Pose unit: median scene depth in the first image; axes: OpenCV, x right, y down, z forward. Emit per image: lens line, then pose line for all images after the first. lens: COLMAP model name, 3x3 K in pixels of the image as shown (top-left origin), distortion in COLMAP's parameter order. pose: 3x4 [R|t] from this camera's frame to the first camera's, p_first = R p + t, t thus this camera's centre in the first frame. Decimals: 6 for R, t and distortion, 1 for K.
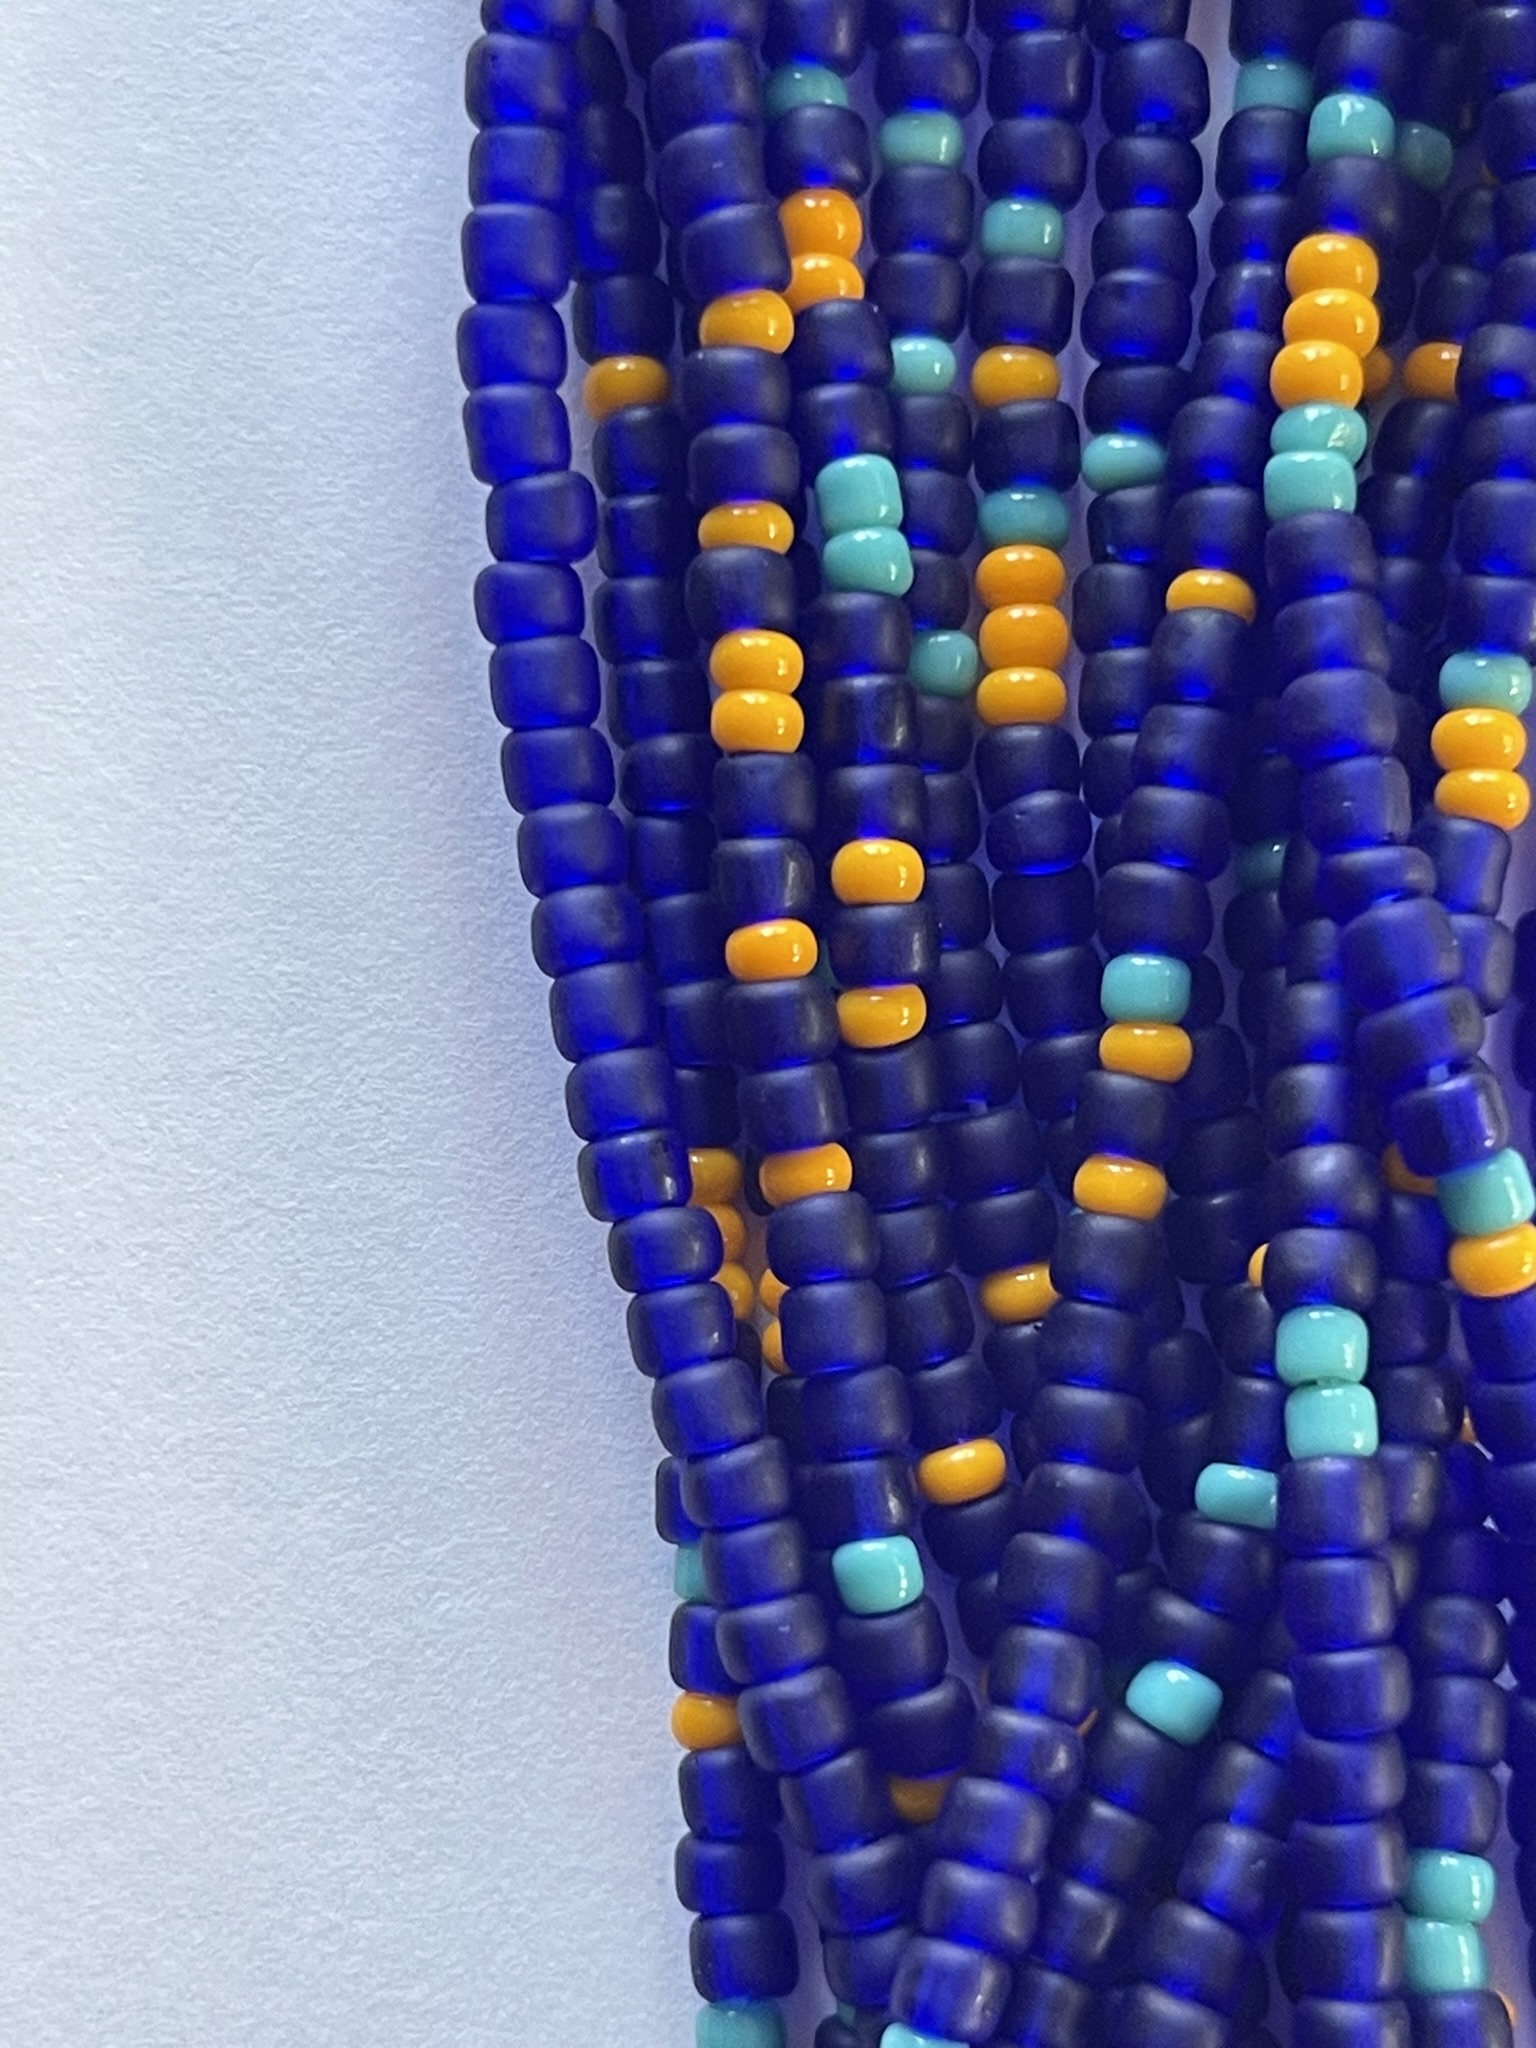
lens RADIAL K [[3655.0, 0, 738.0], [0, 3655.0, 1130.5], [0, 0, 1]] dist [0.226822, -0.939996]
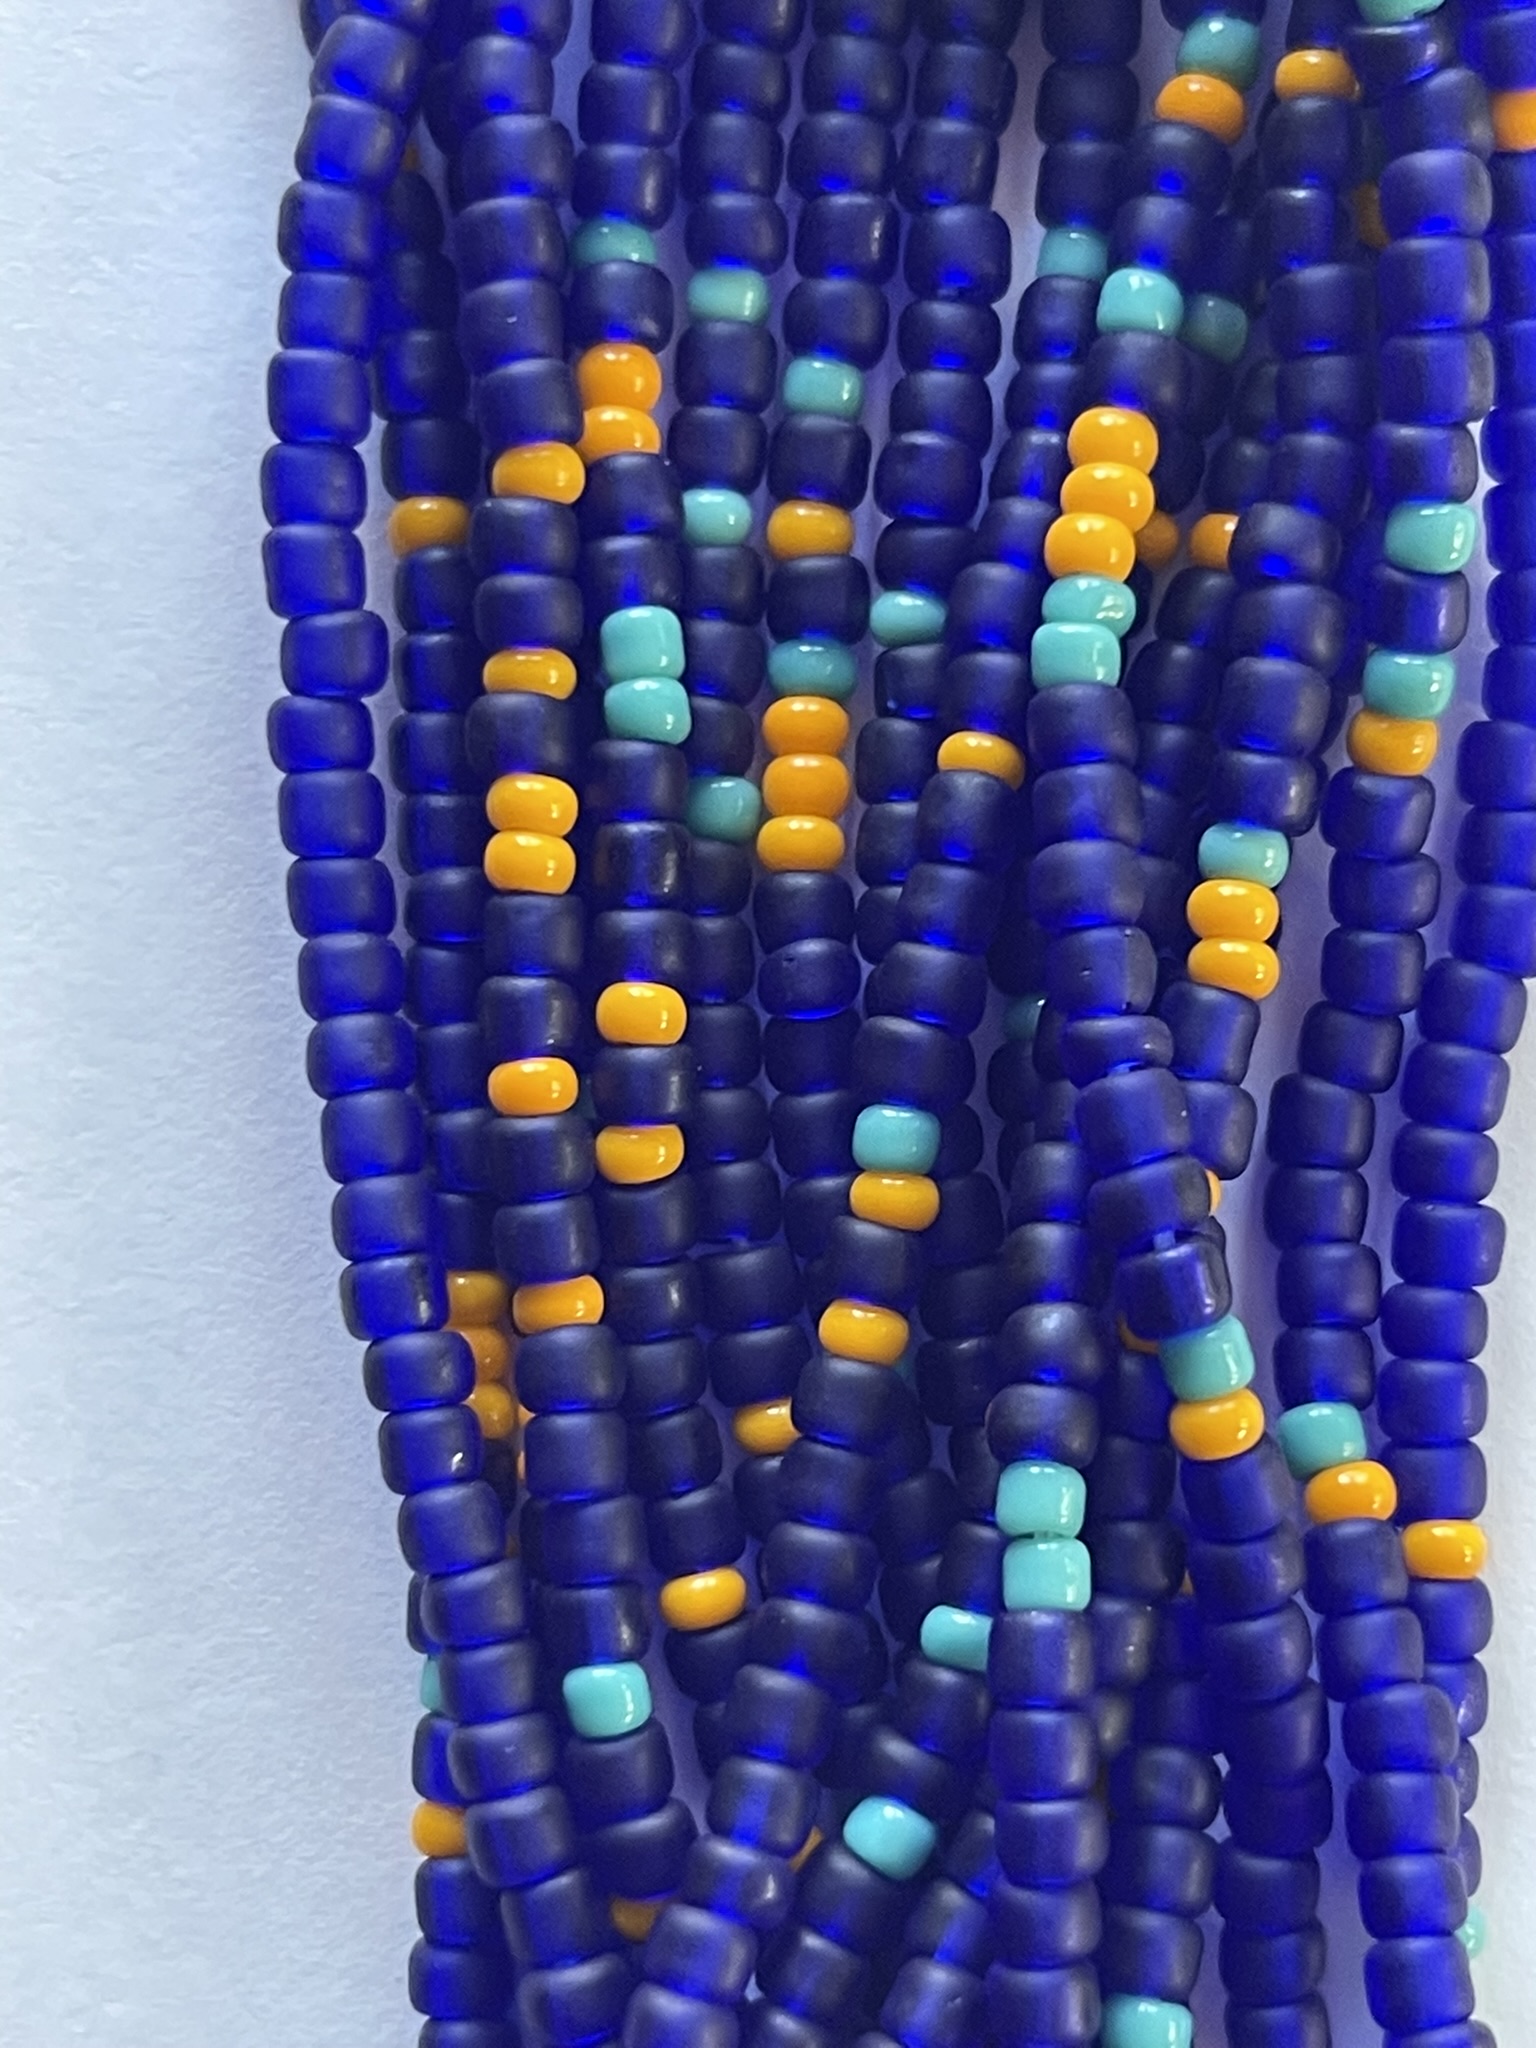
lens RADIAL K [[3655.0, 0, 738.0], [0, 3655.0, 1130.5], [0, 0, 1]] dist [0.226822, -0.939996]
pose [[0.998024, 0.044239, -0.044624, 0.111418], [-0.043688, 0.998957, 0.013264, -0.052113], [0.045165, -0.011288, 0.998916, -0.023018]]
